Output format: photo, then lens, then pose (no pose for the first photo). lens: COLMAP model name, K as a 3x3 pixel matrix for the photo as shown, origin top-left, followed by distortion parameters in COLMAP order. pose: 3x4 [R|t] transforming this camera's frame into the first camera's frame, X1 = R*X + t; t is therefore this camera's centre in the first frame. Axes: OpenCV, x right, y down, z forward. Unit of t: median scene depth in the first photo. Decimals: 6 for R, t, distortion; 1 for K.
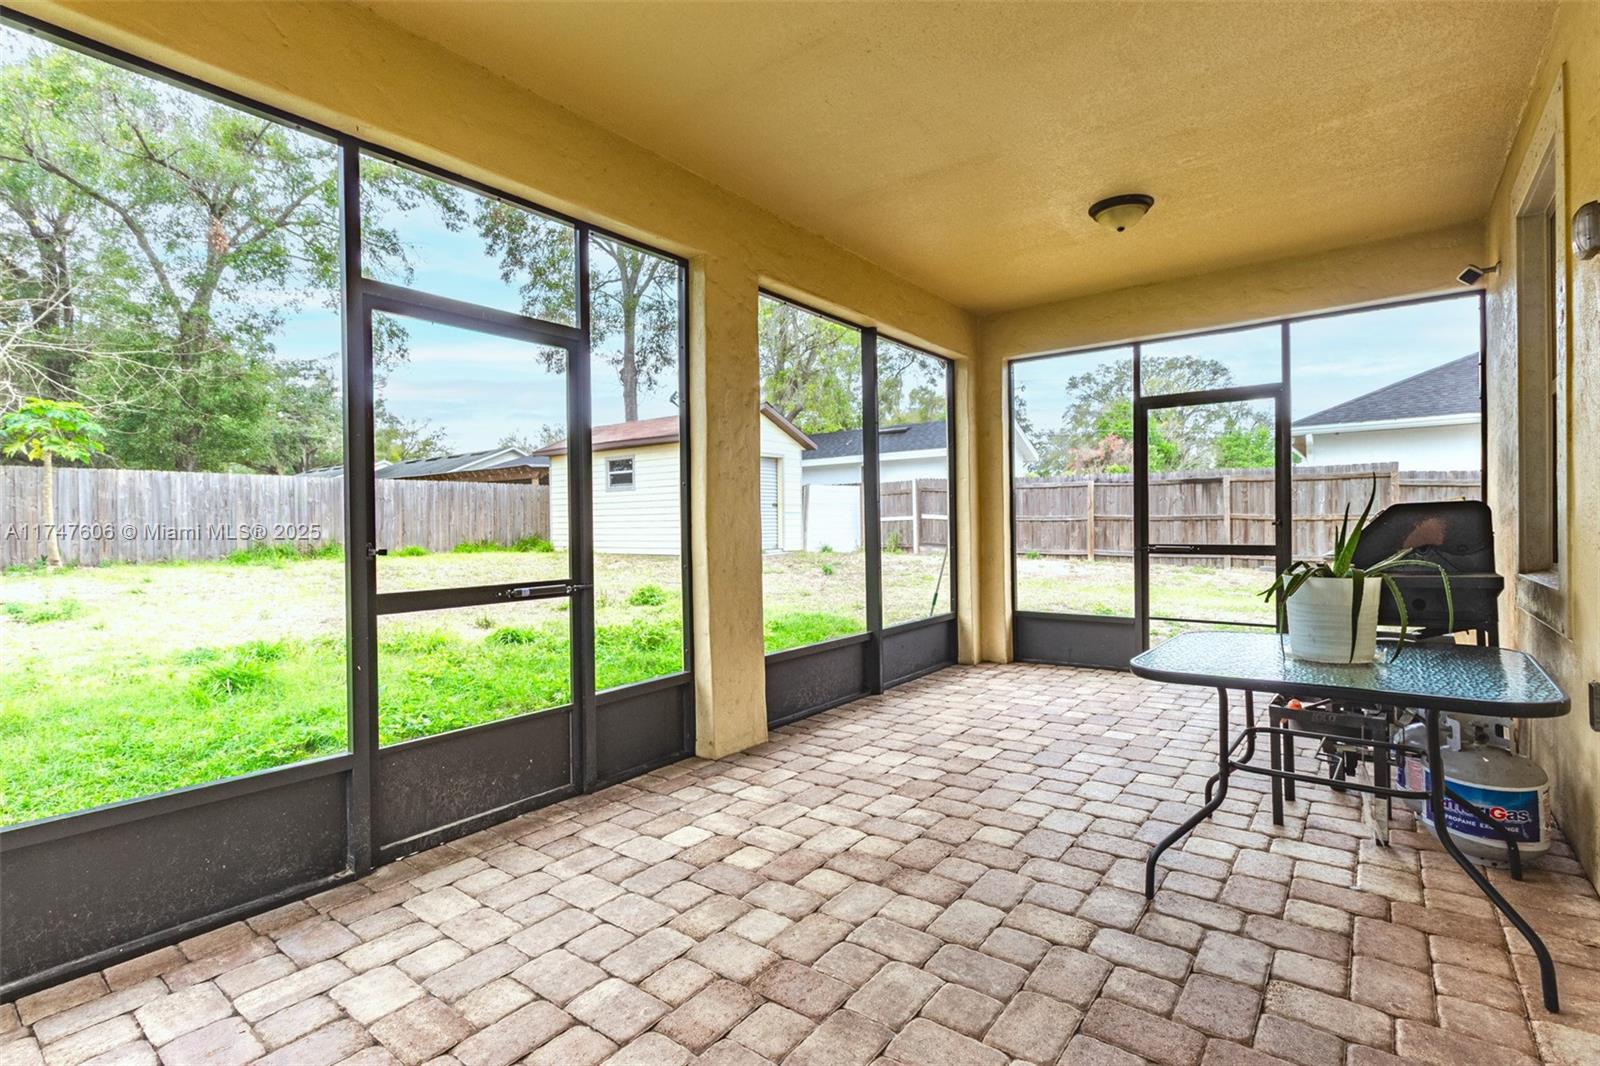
lens RADIAL K [[738.6, 0, 795.2], [0, 738.6, 522.5], [0, 0, 1]] dist [0.005392, 0.000118]
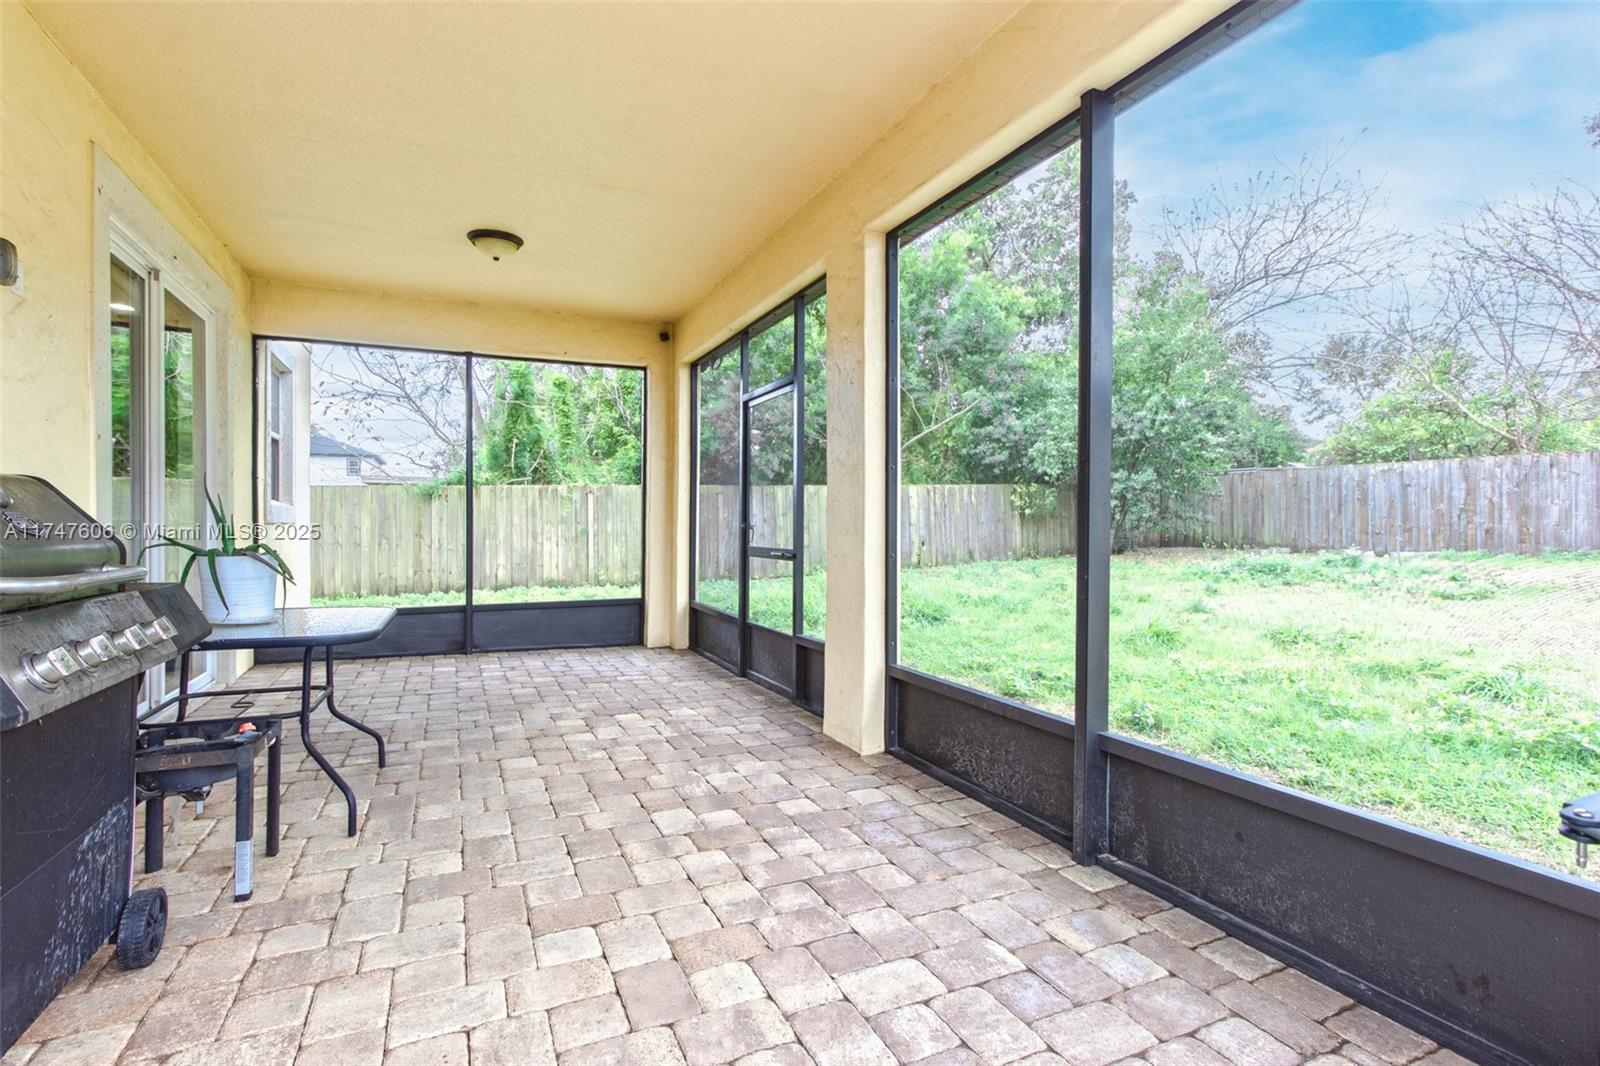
lens RADIAL K [[738.6, 0, 801.1], [0, 738.6, 530.7], [0, 0, 1]] dist [0.005392, 0.000118]
pose [[-0.450968, 0.019789, -0.892321, 0.860152], [0.011526, 0.999800, 0.016348, 0.014595], [0.892466, -0.002912, -0.451106, 1.473566]]
